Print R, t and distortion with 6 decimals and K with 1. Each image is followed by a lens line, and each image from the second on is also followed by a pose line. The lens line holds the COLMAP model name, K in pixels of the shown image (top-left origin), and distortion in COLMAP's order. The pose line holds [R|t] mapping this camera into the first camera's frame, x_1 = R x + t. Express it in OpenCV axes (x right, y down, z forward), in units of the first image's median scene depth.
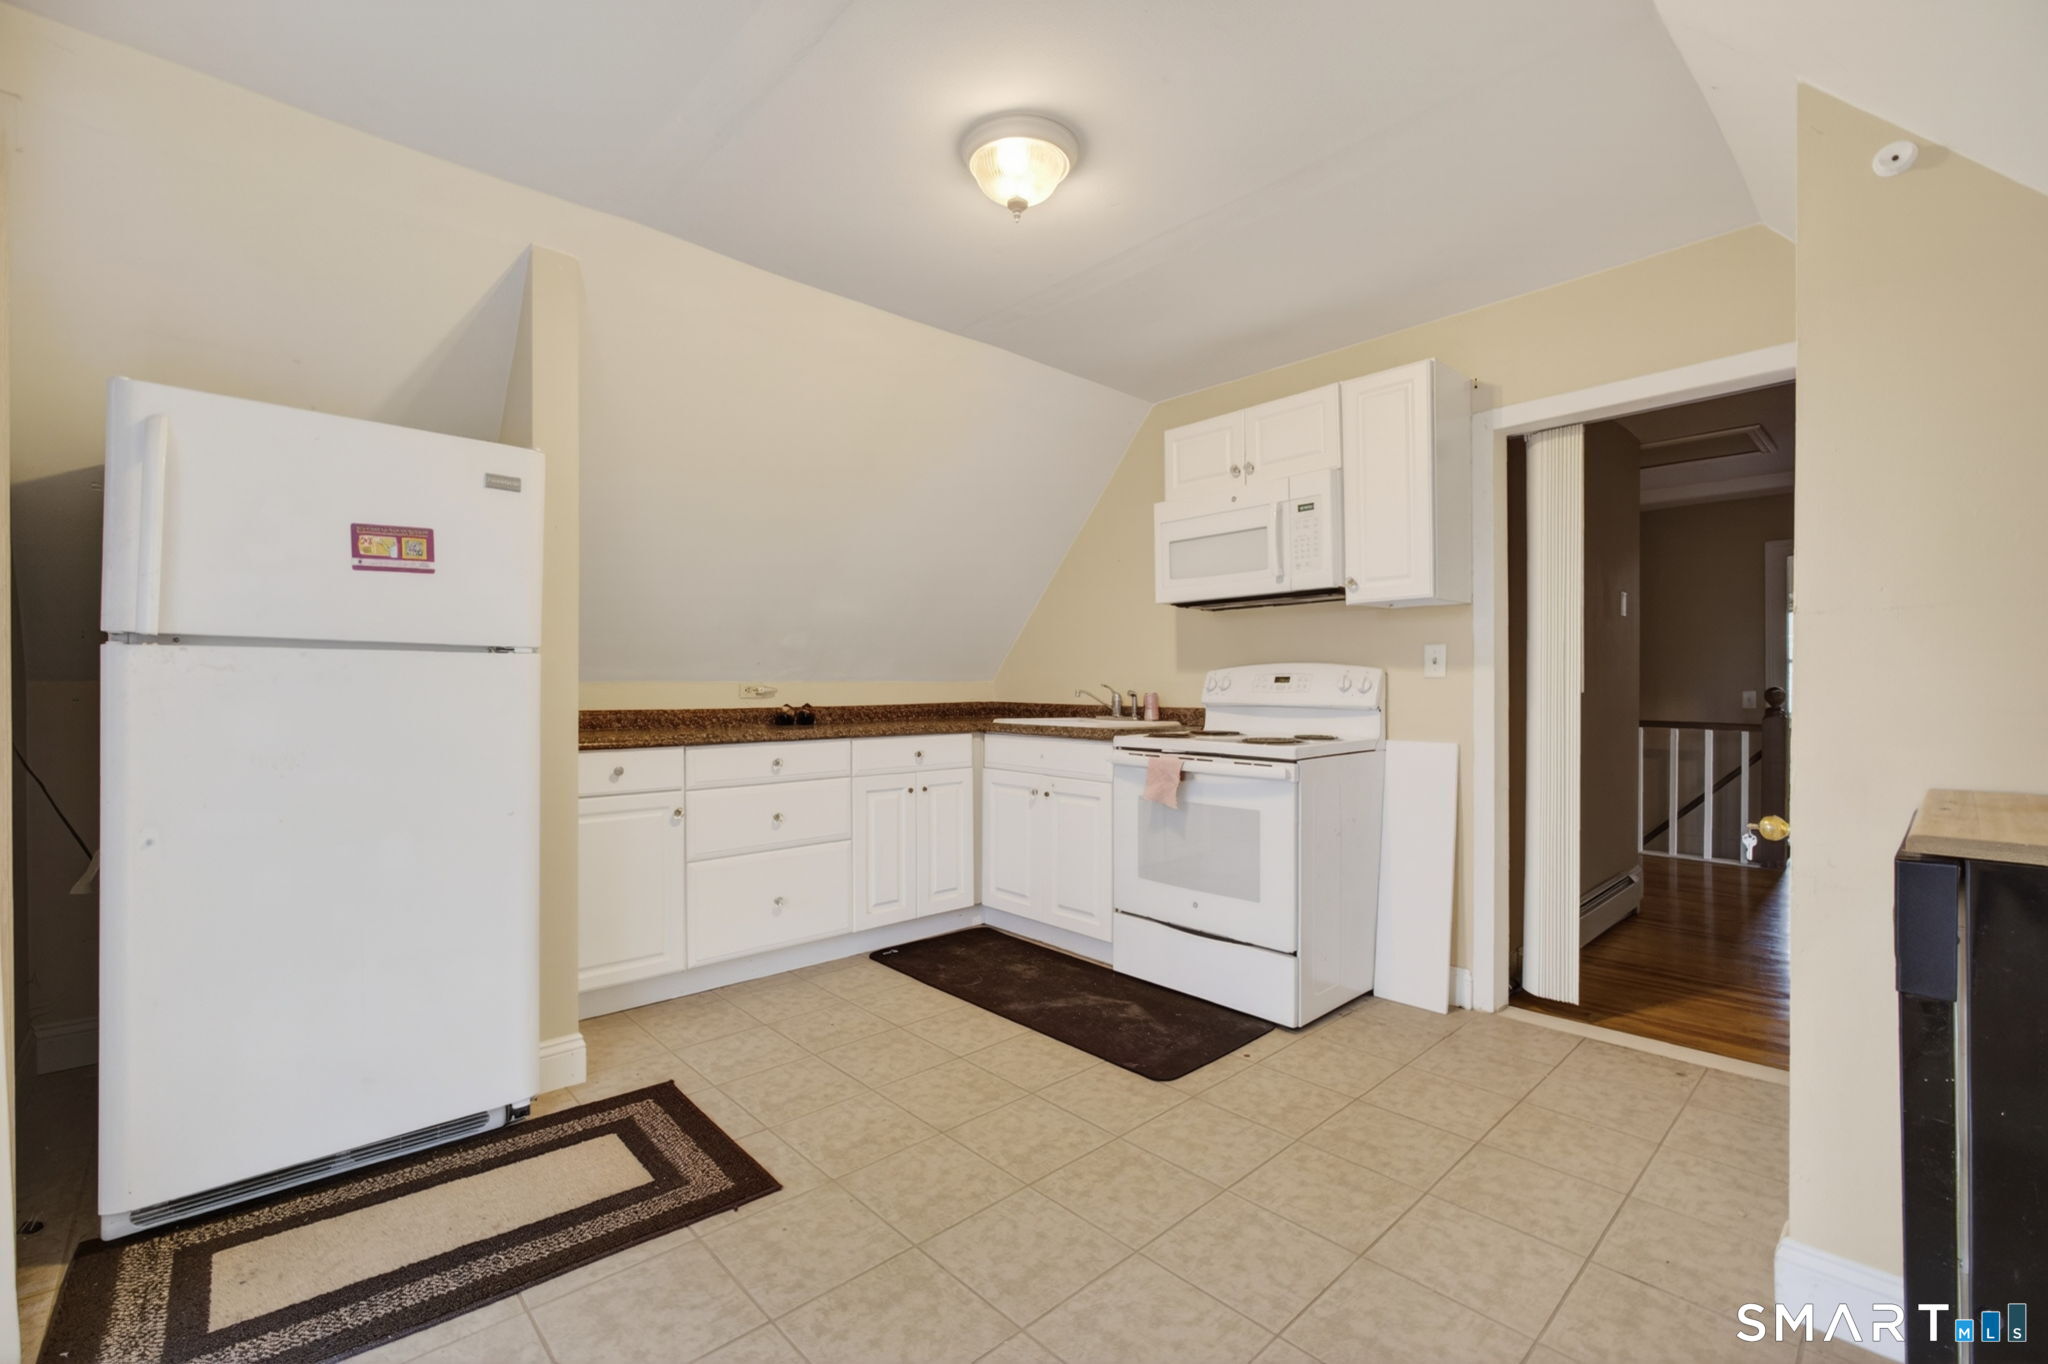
lens RADIAL K [[879.0, 0, 1025.4], [0, 879.0, 686.7], [0, 0, 1]] dist [-0.018389, 0.003900]
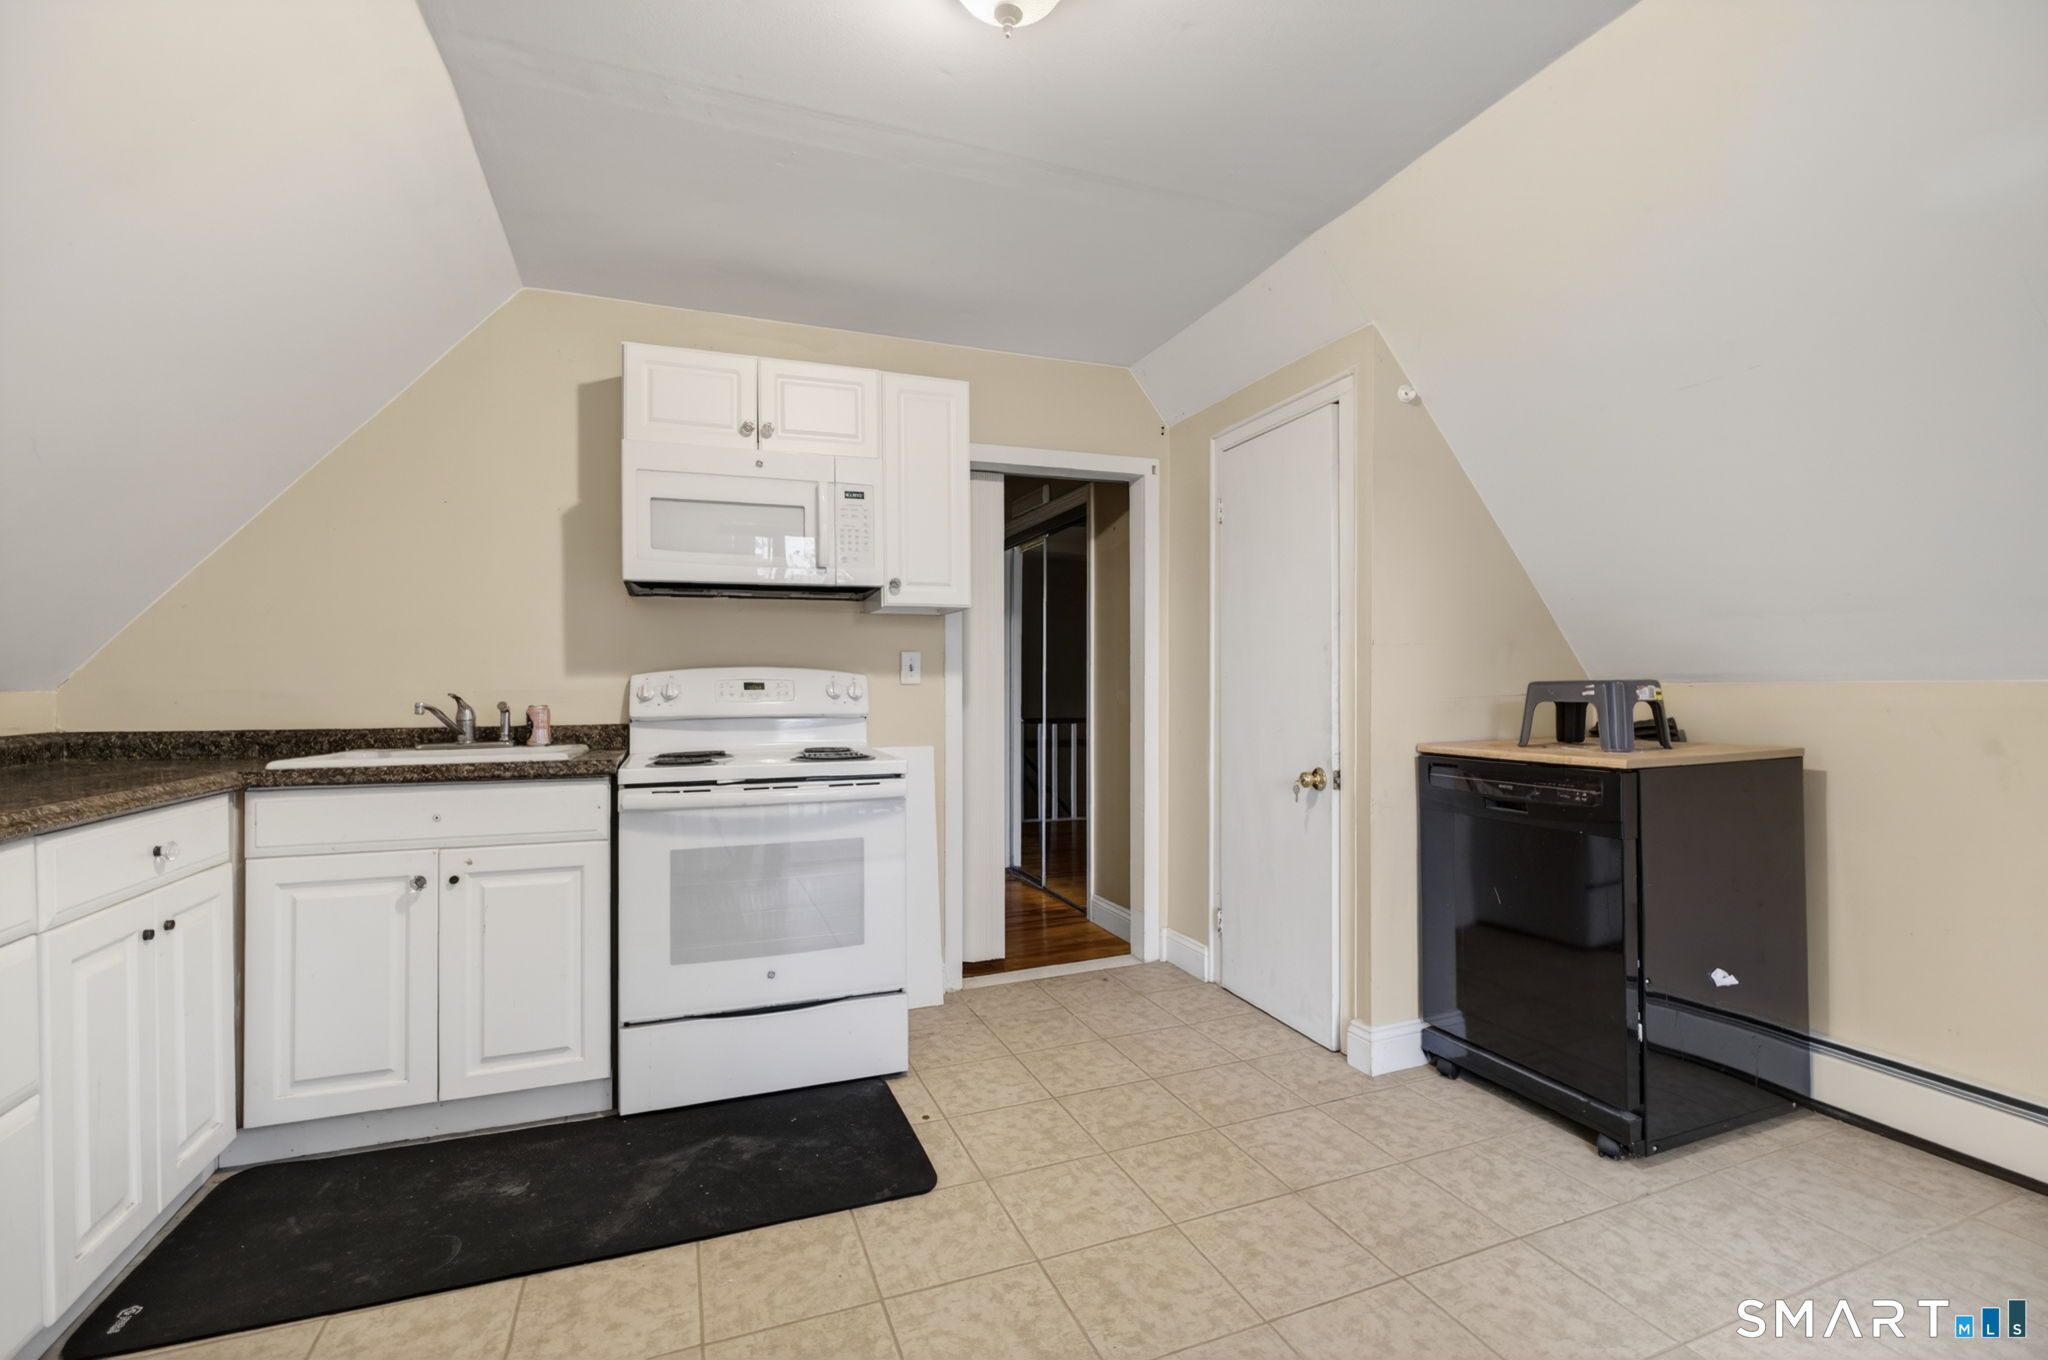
lens RADIAL K [[879.0, 0, 1025.4], [0, 879.0, 680.3], [0, 0, 1]] dist [-0.018389, 0.003900]
pose [[0.367907, 0.002409, 0.929859, -0.454901], [0.006587, 0.999965, -0.005197, -0.008358], [-0.929839, 0.008037, 0.367879, 0.505780]]
